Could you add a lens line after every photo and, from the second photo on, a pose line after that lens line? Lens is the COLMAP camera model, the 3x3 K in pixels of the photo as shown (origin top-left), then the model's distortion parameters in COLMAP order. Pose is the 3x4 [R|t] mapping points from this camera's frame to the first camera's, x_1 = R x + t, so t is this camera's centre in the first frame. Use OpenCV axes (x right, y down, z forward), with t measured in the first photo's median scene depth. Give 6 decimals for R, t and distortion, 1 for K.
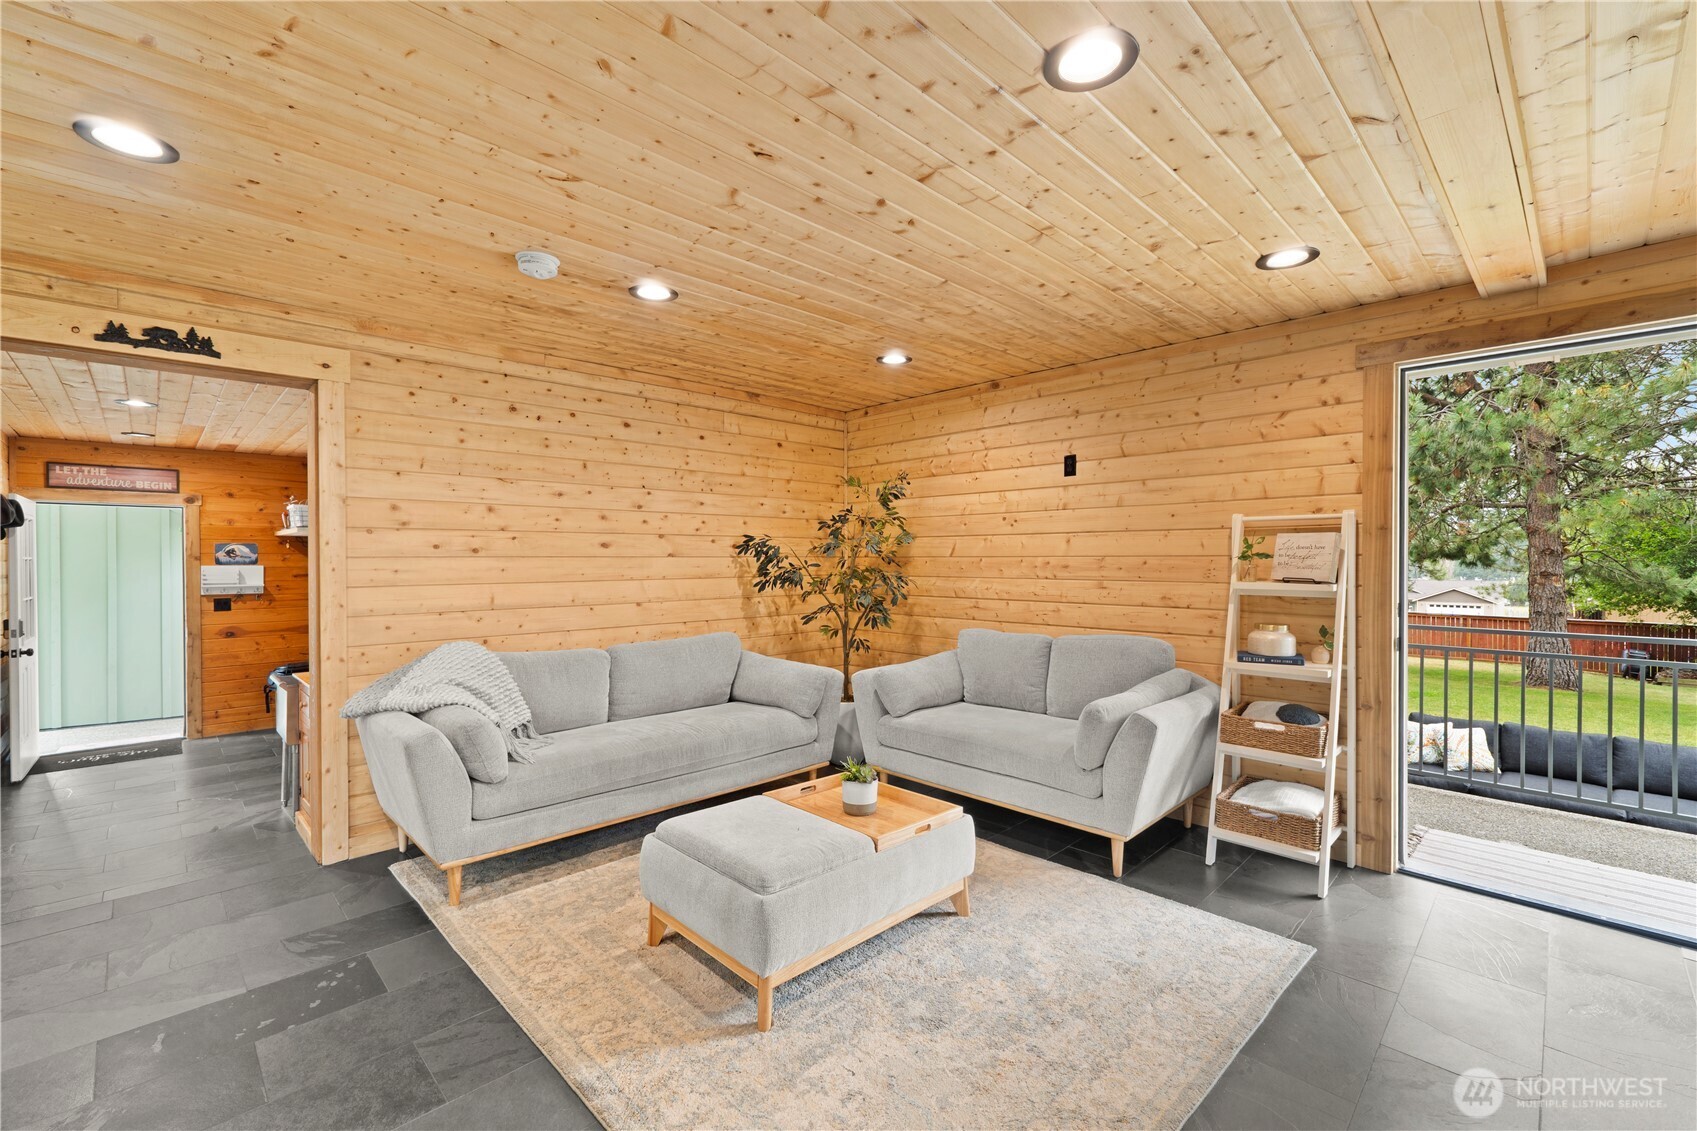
lens RADIAL K [[718.3, 0, 850.7], [0, 718.3, 564.4], [0, 0, 1]] dist [0.003134, -0.000017]
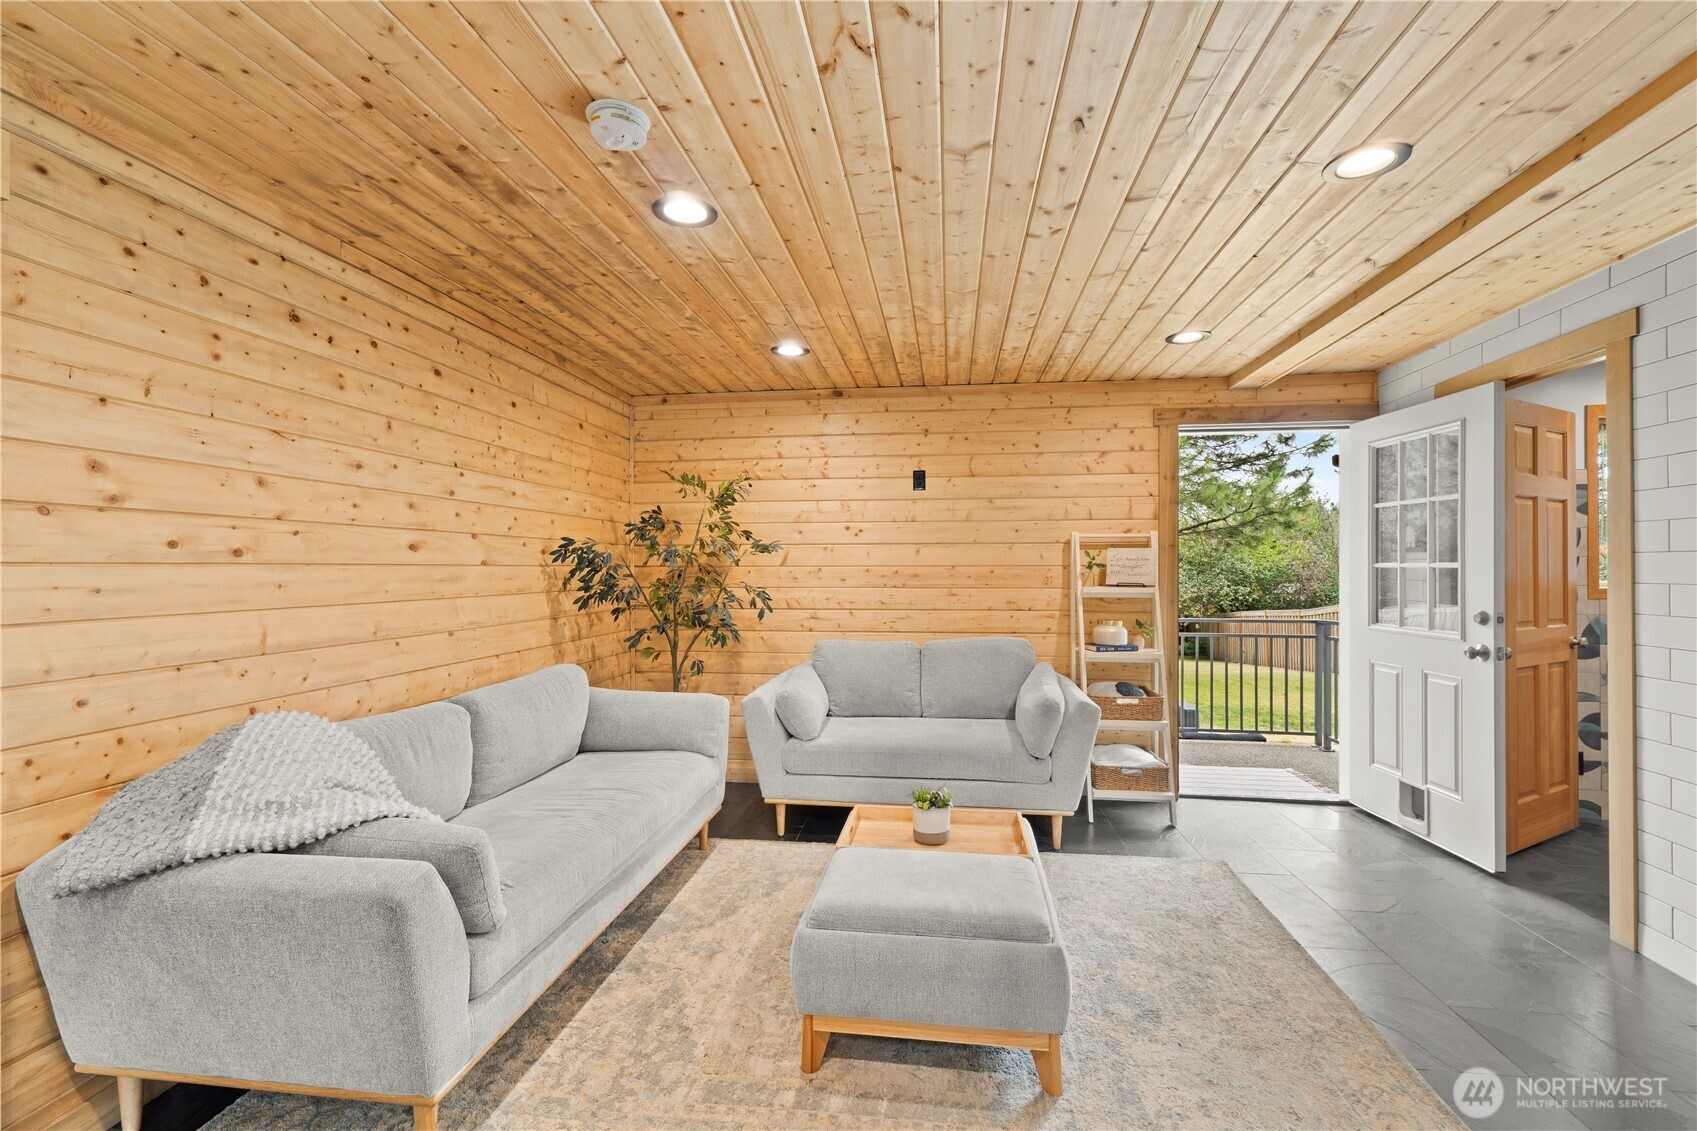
lens RADIAL K [[726.5, 0, 853.1], [0, 726.5, 567.7], [0, 0, 1]] dist [0.002423, 0.000359]
pose [[0.788940, 0.001168, 0.614469, -0.462024], [0.005249, 0.999949, -0.008641, 0.000273], [-0.614448, 0.010043, 0.788894, 0.229818]]
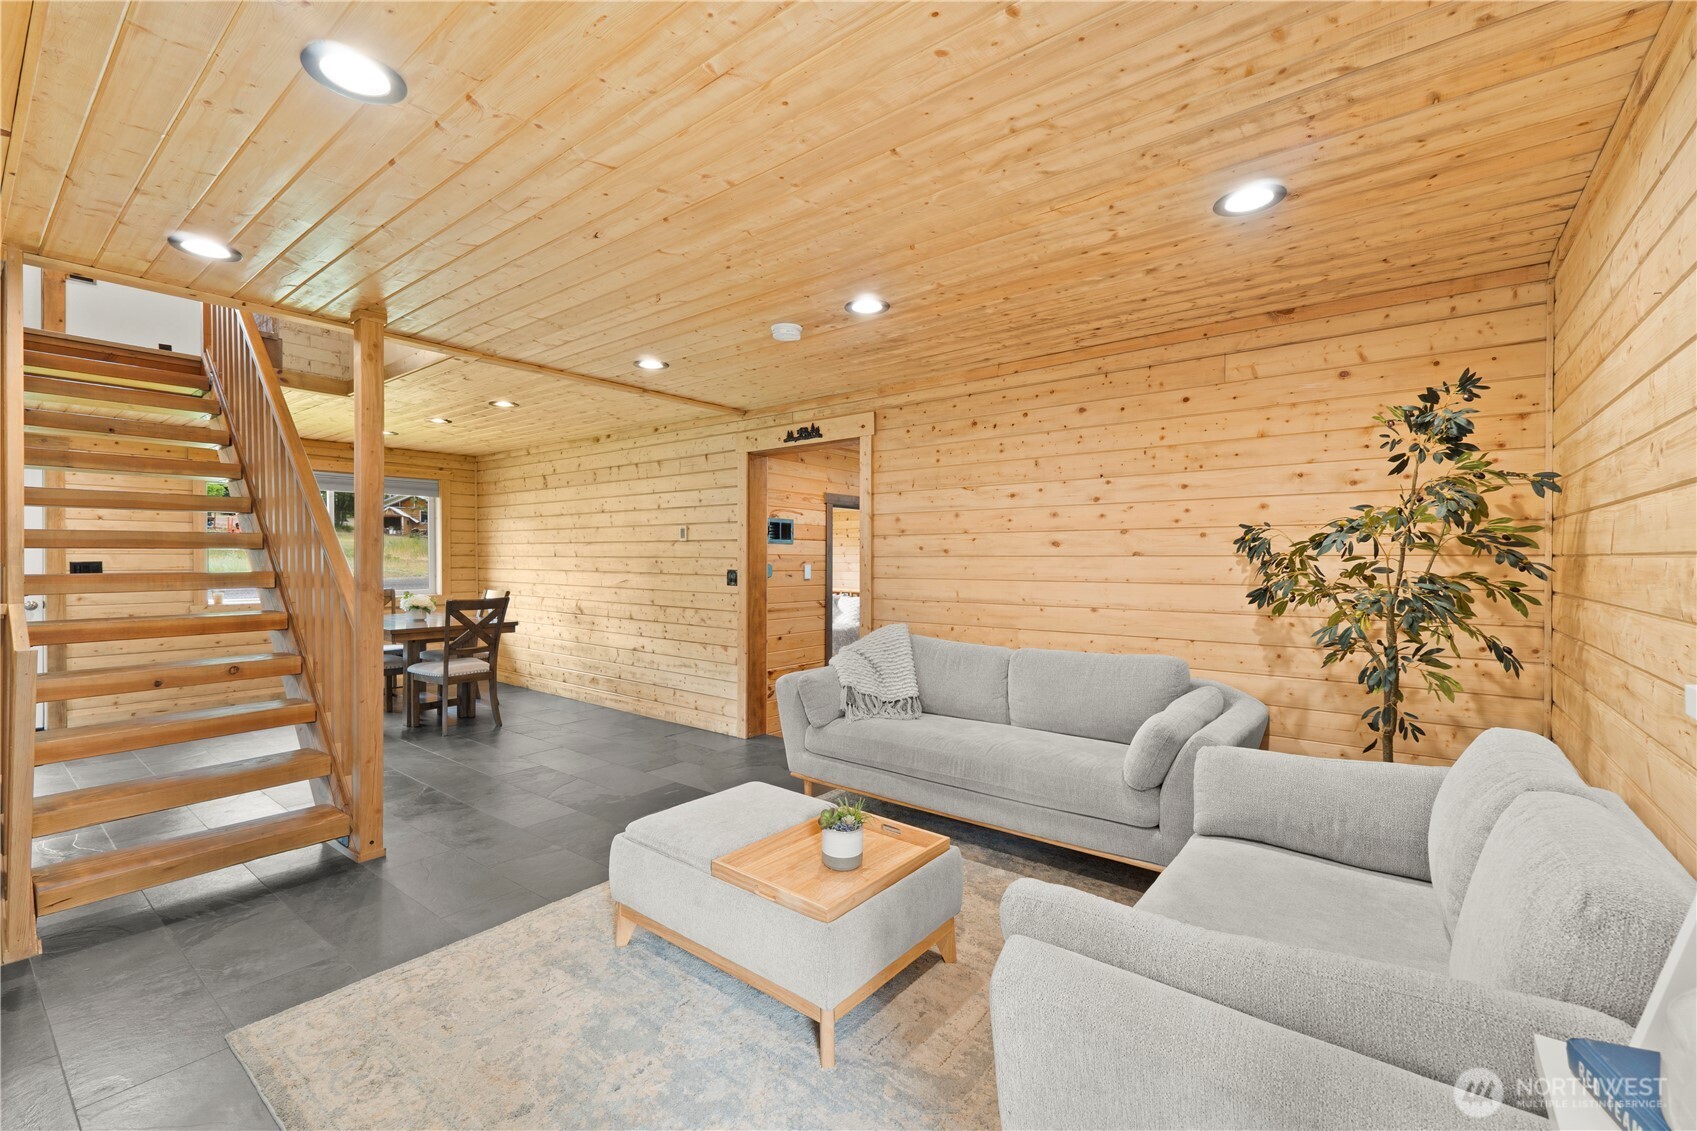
lens RADIAL K [[718.5, 0, 848.5], [0, 718.5, 565.5], [0, 0, 1]] dist [0.001608, 0.000037]
pose [[0.129051, 0.012070, -0.991565, 0.596542], [-0.008719, 0.999901, 0.011037, -0.006452], [0.991600, 0.007221, 0.129143, 0.645221]]
